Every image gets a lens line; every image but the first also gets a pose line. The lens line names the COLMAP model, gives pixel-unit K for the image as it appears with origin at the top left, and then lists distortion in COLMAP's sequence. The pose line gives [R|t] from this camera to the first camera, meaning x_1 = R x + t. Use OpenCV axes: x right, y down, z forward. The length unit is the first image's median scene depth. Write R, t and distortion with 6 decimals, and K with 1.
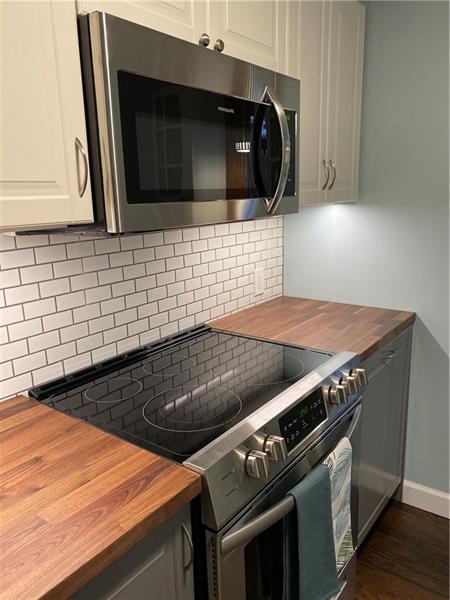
lens RADIAL K [[460.5, 0, 222.4], [0, 460.5, 297.2], [0, 0, 1]] dist [0.030322, -0.003687]
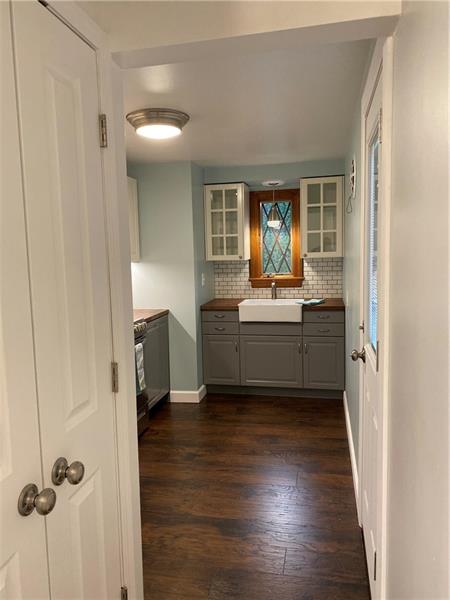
lens RADIAL K [[460.5, 0, 222.4], [0, 460.5, 297.2], [0, 0, 1]] dist [0.030322, -0.003687]
pose [[0.903145, -0.032602, 0.428096, -0.459802], [0.087458, 0.990176, -0.109100, 0.369180], [-0.420334, 0.135974, 0.897124, -1.708569]]
